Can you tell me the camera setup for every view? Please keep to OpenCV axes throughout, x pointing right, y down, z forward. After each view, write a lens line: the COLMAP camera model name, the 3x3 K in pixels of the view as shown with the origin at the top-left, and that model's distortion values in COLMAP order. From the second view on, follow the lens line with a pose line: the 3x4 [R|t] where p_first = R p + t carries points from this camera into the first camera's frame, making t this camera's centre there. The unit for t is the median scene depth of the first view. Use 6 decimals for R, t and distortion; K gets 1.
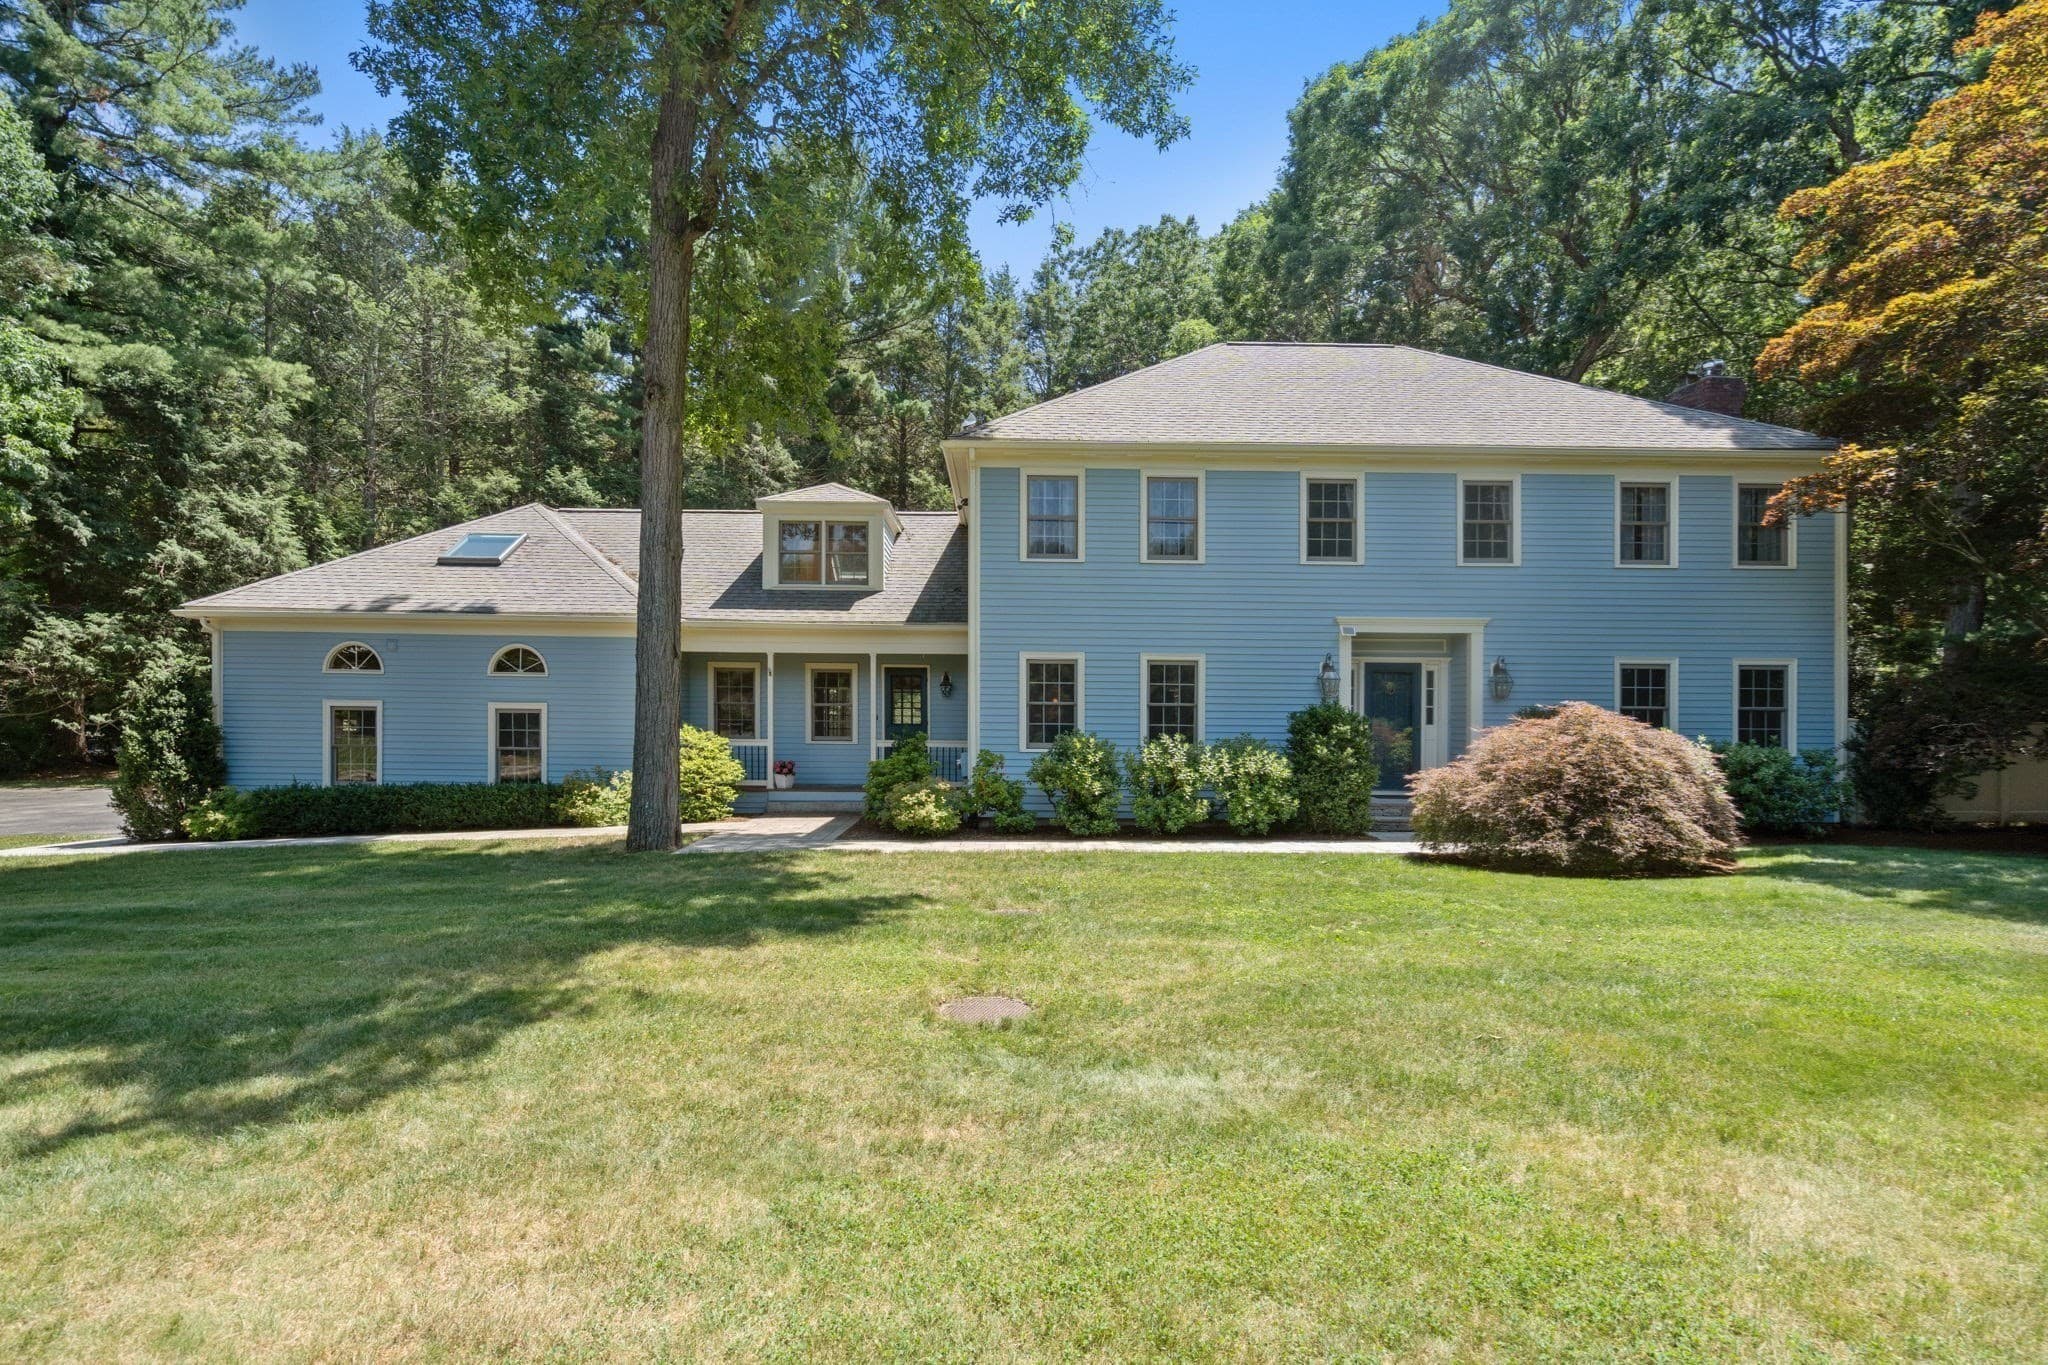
lens RADIAL K [[973.6, 0, 1018.5], [0, 973.6, 711.7], [0, 0, 1]] dist [-0.002669, 0.000204]
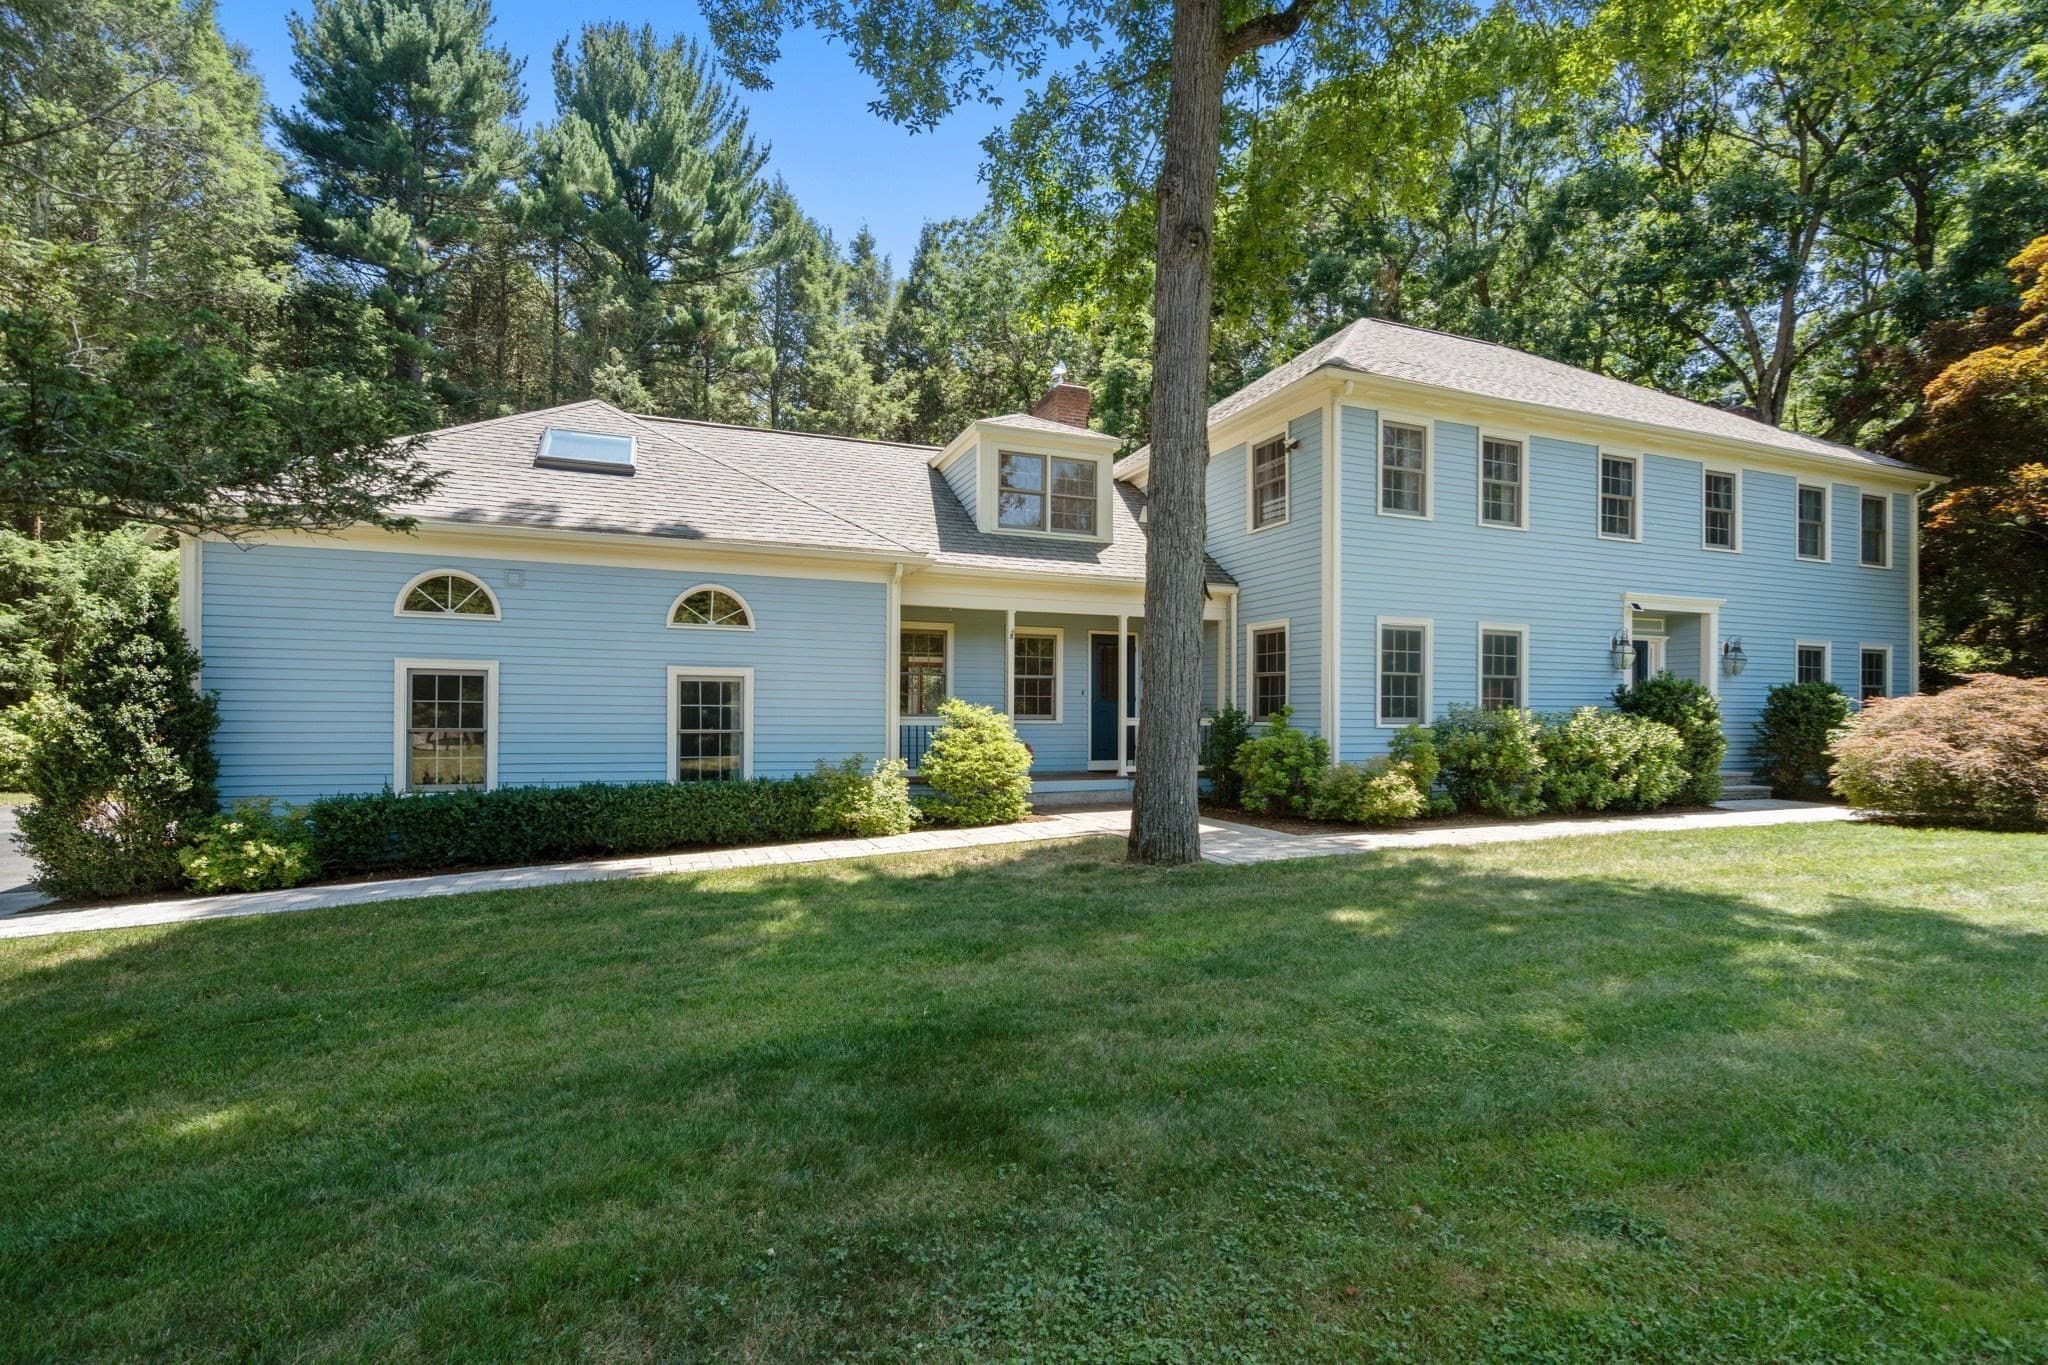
lens RADIAL K [[925.7, 0, 1010.9], [0, 925.7, 719.7], [0, 0, 1]] dist [-0.003347, -0.000083]
pose [[0.935928, -0.004831, 0.352158, -0.605444], [-0.001268, 0.999853, 0.017085, 0.018810], [-0.352189, -0.016437, 0.935785, 0.319275]]
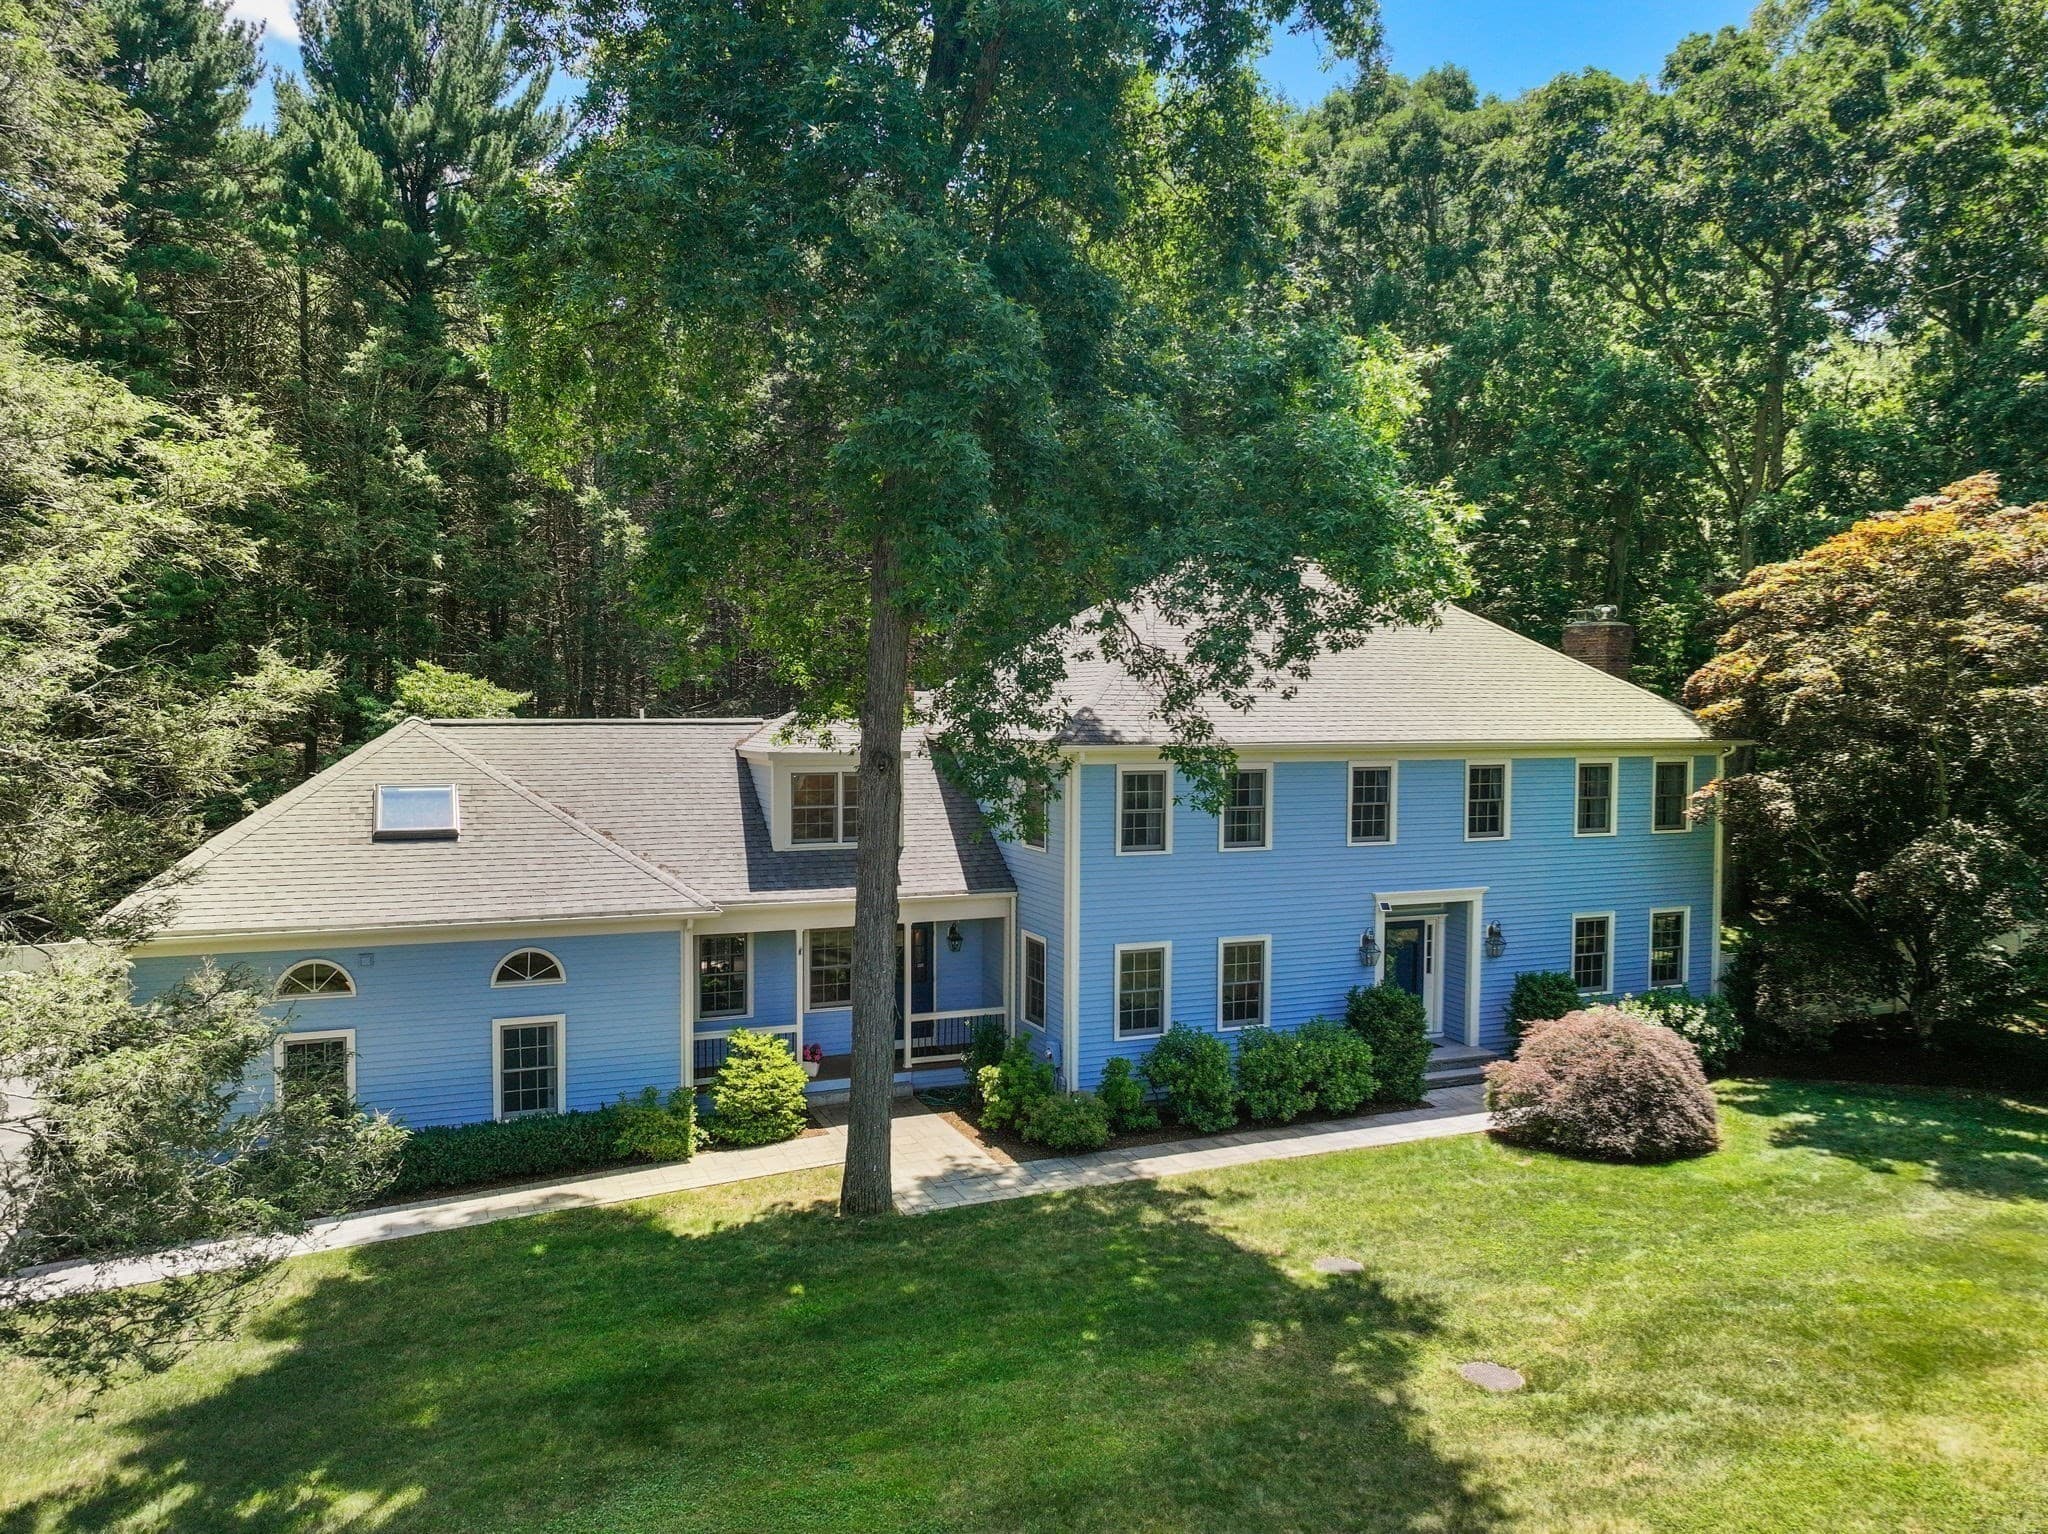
lens RADIAL K [[1441.3, 0, 1024.0], [0, 1441.3, 767.0], [0, 0, 1]] dist [0.003532, -0.000700]
pose [[0.926324, -0.021324, 0.376125, -0.644145], [-0.002126, 0.998085, 0.061822, -0.336519], [-0.376723, -0.058067, 0.924504, -0.344085]]
